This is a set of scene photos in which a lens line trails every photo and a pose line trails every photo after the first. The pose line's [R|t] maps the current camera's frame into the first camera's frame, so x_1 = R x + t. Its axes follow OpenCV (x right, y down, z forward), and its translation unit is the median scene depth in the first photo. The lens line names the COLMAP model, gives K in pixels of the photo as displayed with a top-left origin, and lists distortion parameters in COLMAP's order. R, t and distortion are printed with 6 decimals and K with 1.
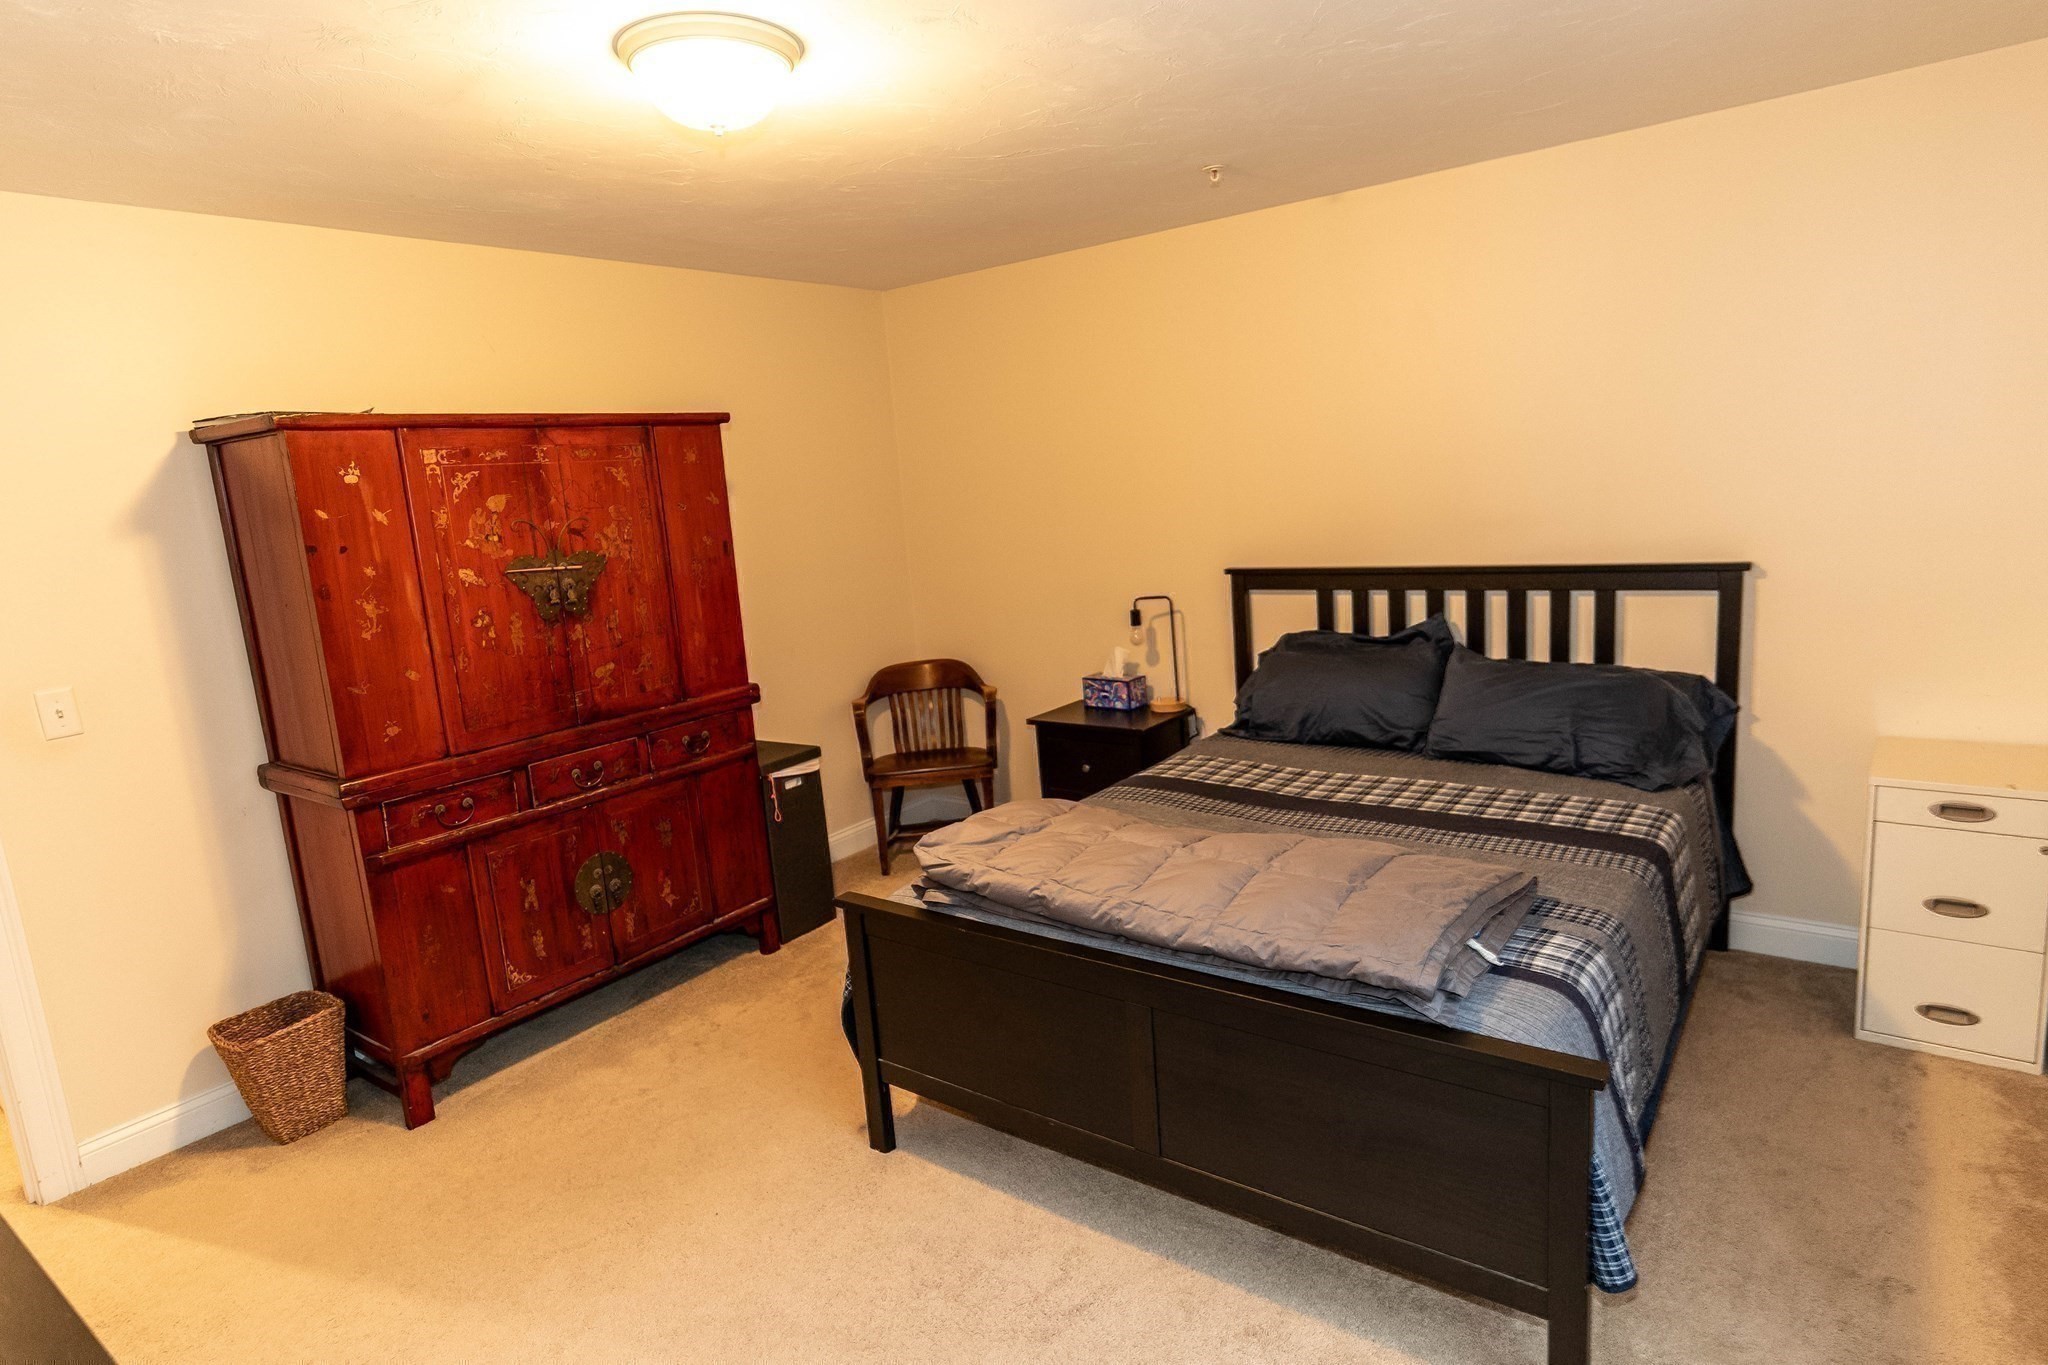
lens RADIAL K [[1102.9, 0, 985.6], [0, 1102.9, 674.2], [0, 0, 1]] dist [-0.027497, -0.000666]
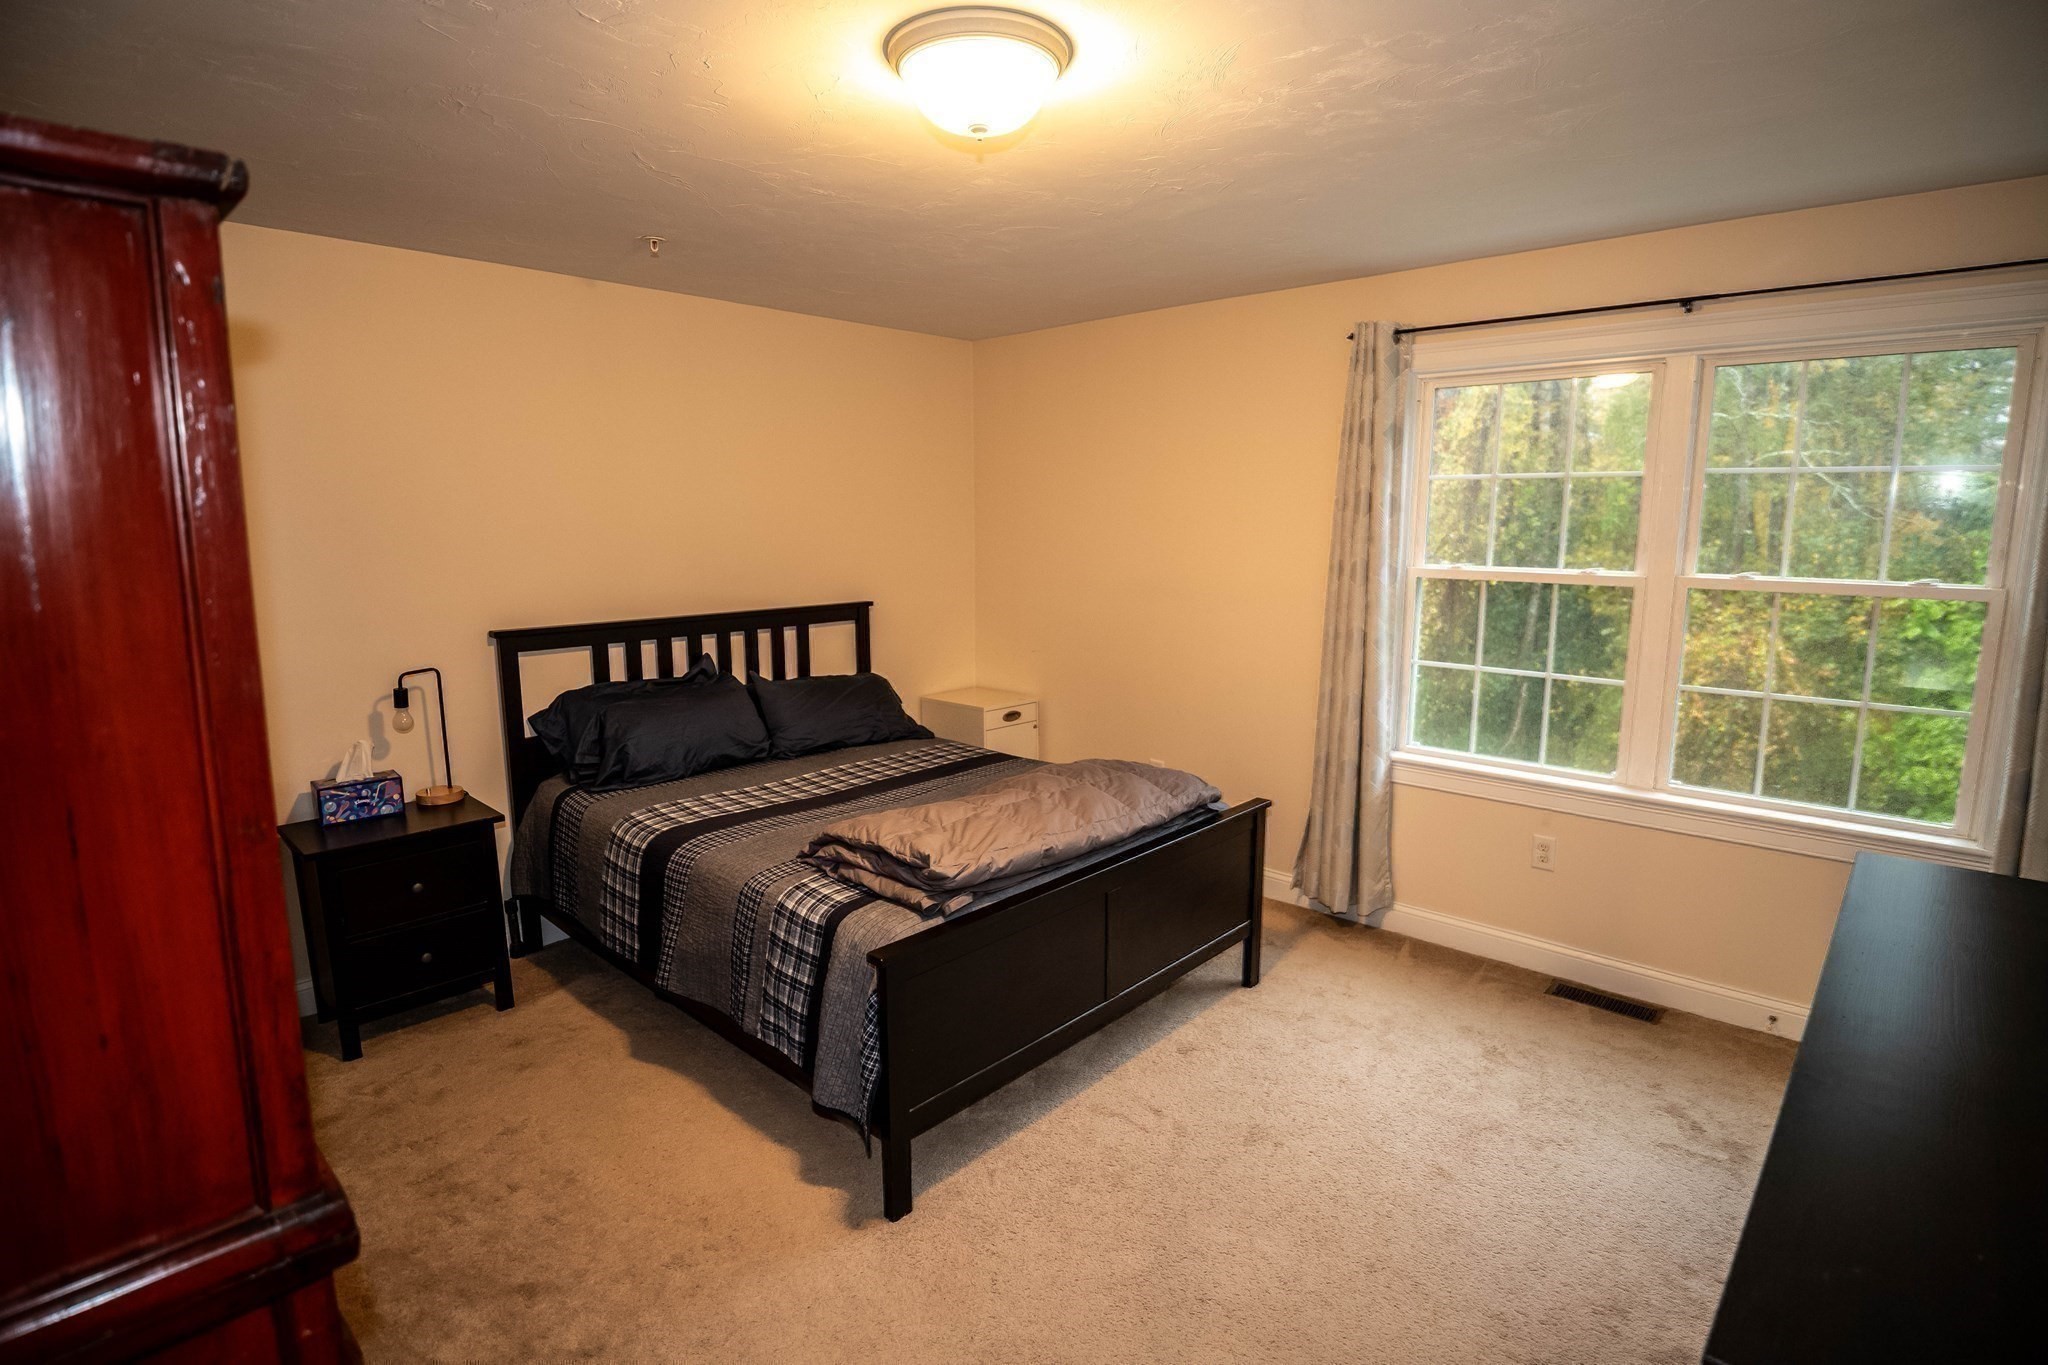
lens RADIAL K [[1013.2, 0, 1024.0], [0, 1013.2, 682.5], [0, 0, 1]] dist [-0.021630, -0.005067]
pose [[0.084354, -0.085490, 0.992762, -0.717196], [0.167731, 0.983314, 0.070424, -0.046937], [-0.982217, 0.160576, 0.097286, 0.588482]]
